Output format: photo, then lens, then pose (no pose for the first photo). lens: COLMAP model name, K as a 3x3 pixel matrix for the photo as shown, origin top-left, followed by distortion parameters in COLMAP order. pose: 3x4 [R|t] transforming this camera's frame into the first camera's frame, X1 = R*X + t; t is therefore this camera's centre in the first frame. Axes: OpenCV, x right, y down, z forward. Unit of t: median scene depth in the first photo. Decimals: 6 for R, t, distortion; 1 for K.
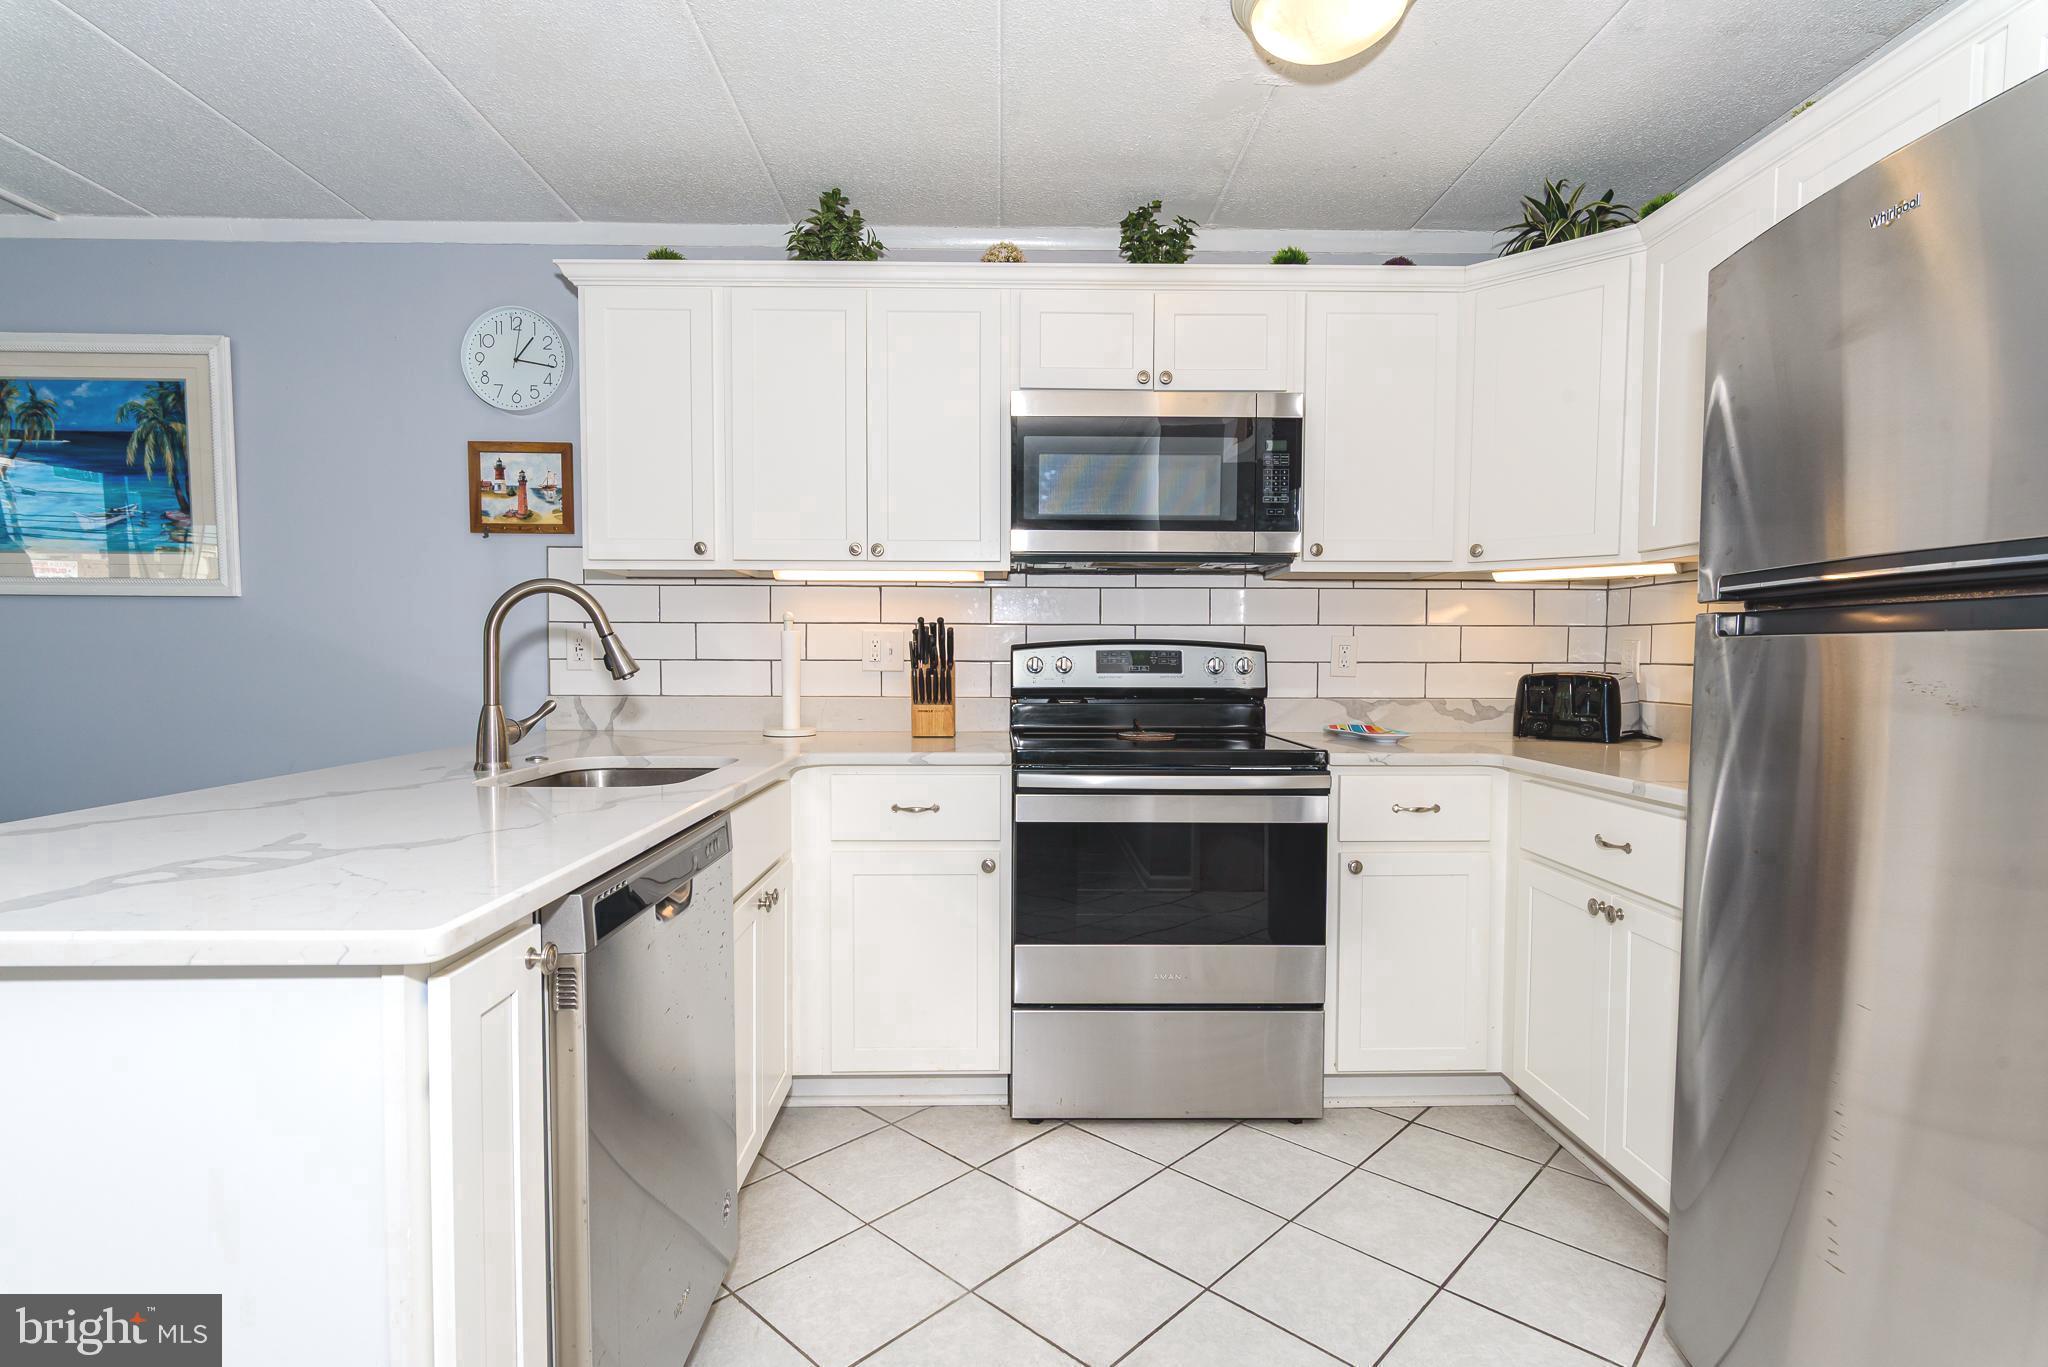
lens RADIAL K [[1037.4, 0, 1021.0], [0, 1037.4, 692.7], [0, 0, 1]] dist [0.007202, -0.001332]
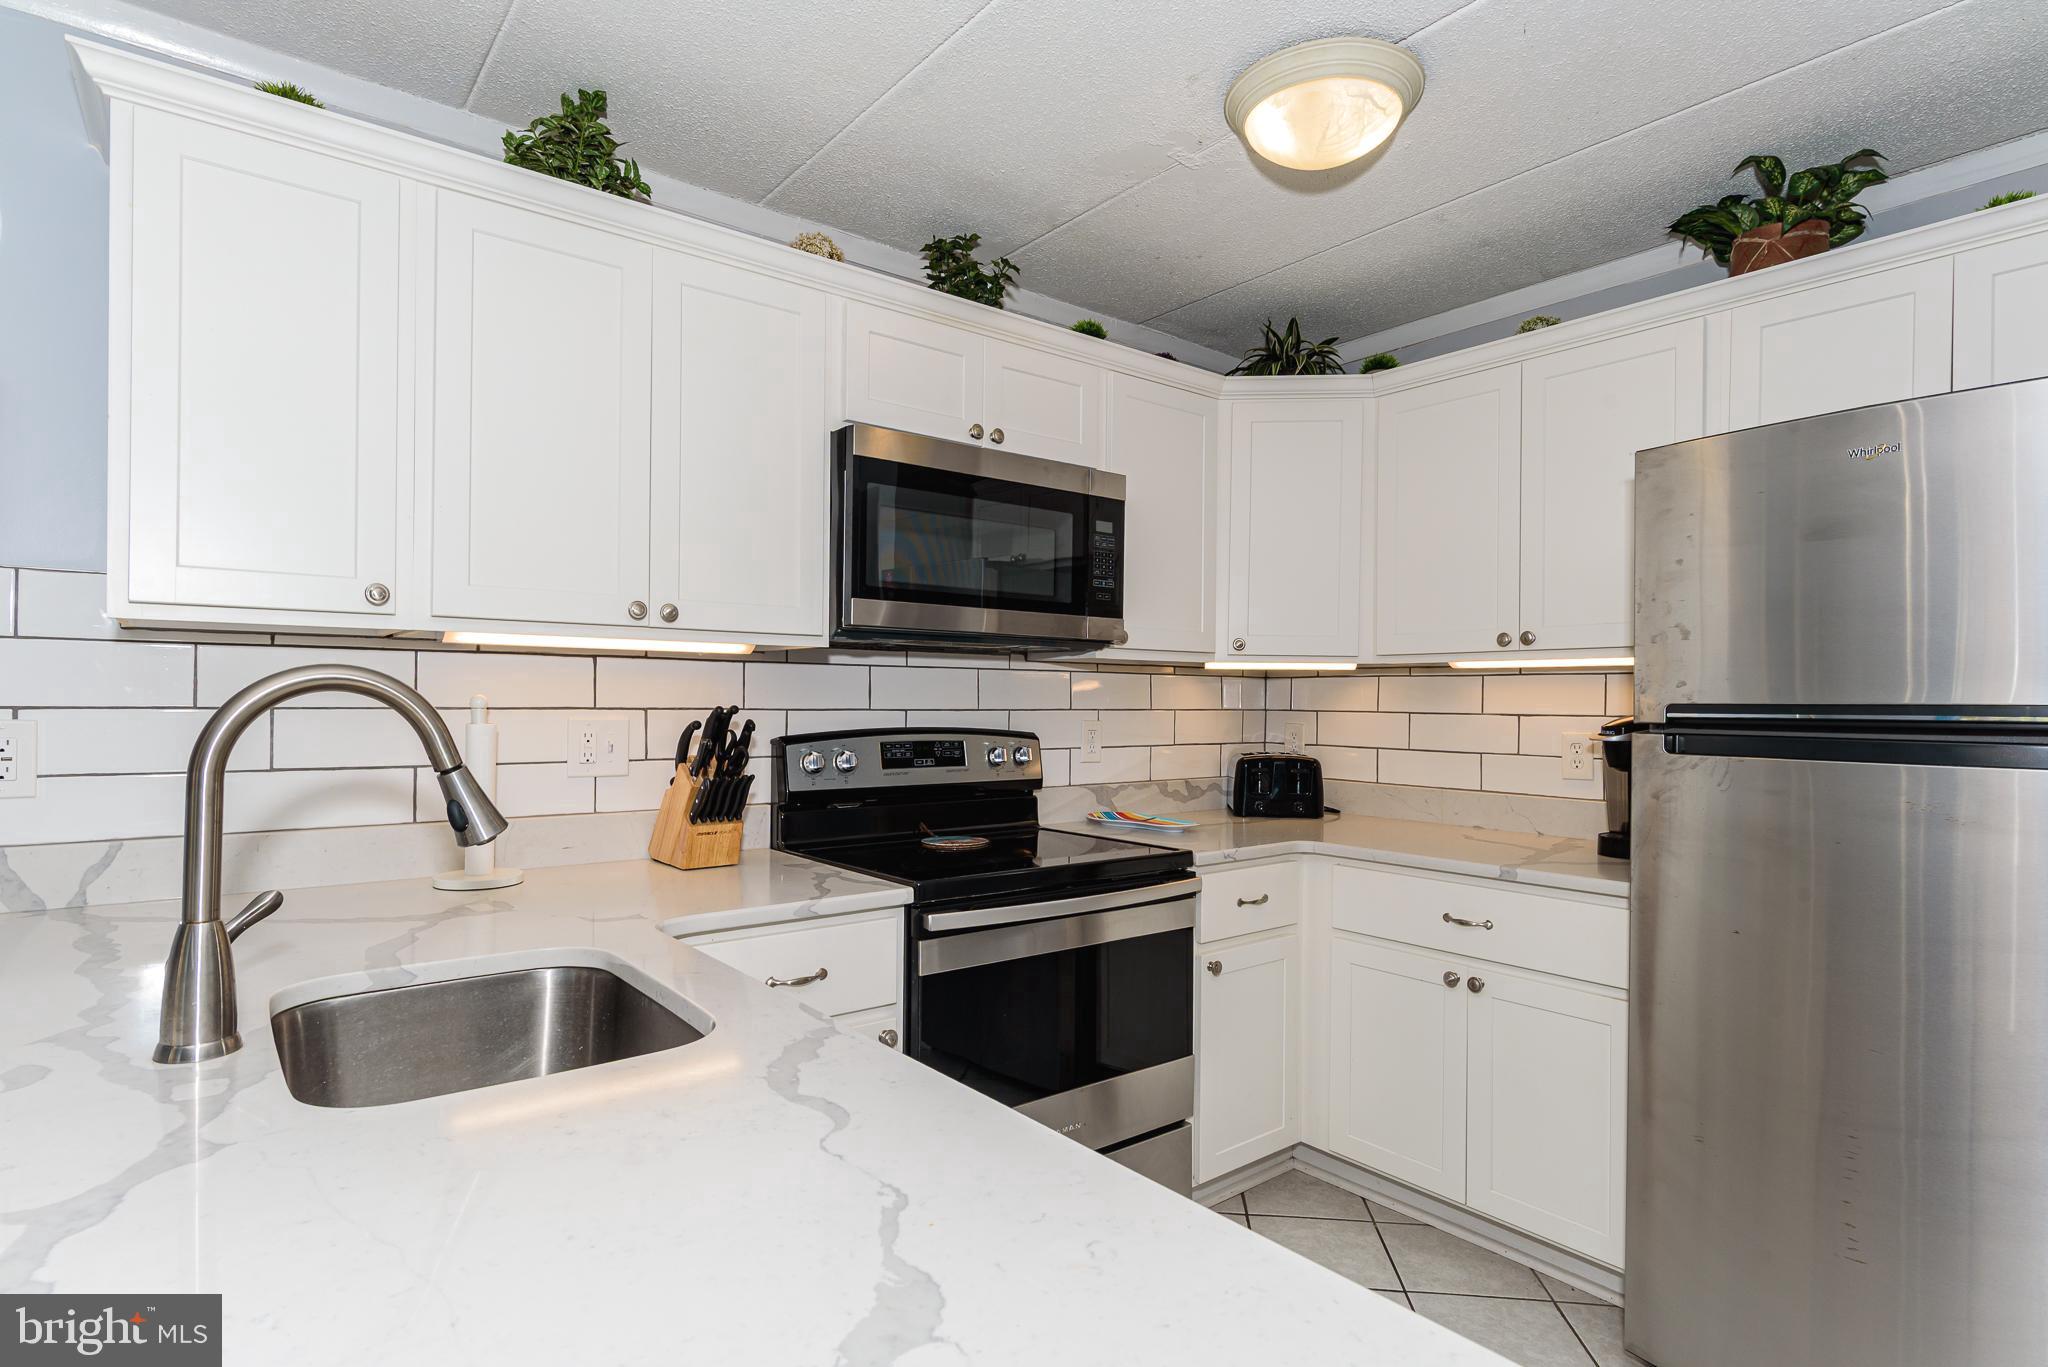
lens RADIAL K [[1037.4, 0, 1031.4], [0, 1037.4, 701.8], [0, 0, 1]] dist [0.007202, -0.001332]
pose [[0.793840, 0.003080, 0.608119, -0.336601], [0.016481, 0.999511, -0.026576, -0.048714], [-0.607904, 0.031119, 0.793401, 0.262658]]
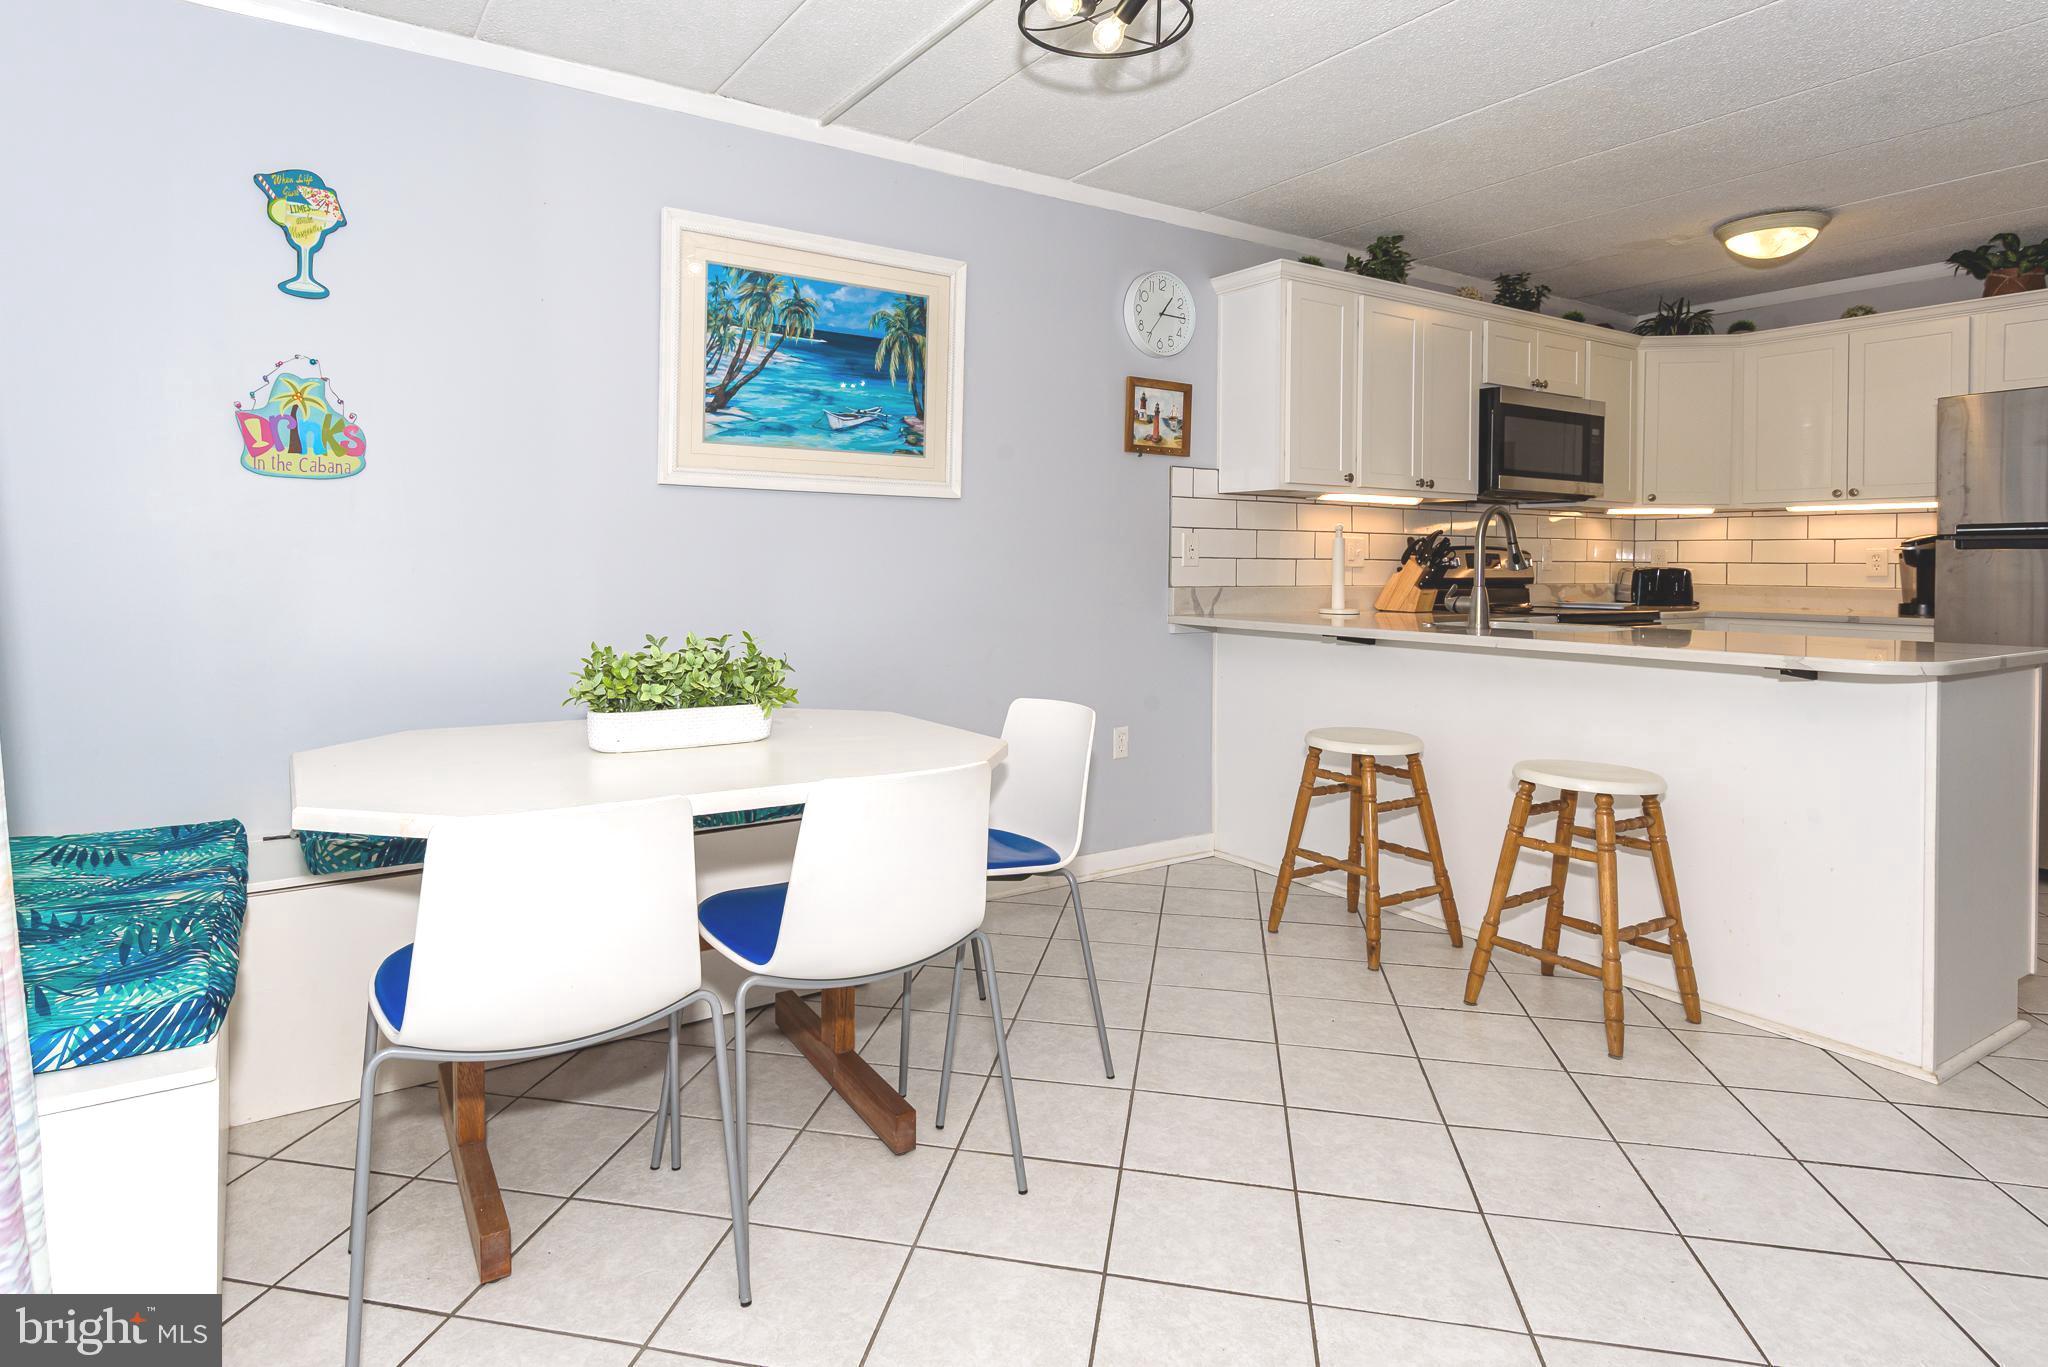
lens RADIAL K [[1083.6, 0, 997.3], [0, 1083.6, 570.1], [0, 0, 1]] dist [0.004474, 0.000560]
pose [[0.852687, -0.000944, 0.522421, -1.324904], [0.015501, 0.999604, -0.023494, 0.010219], [-0.522192, 0.028131, 0.852364, 0.014388]]
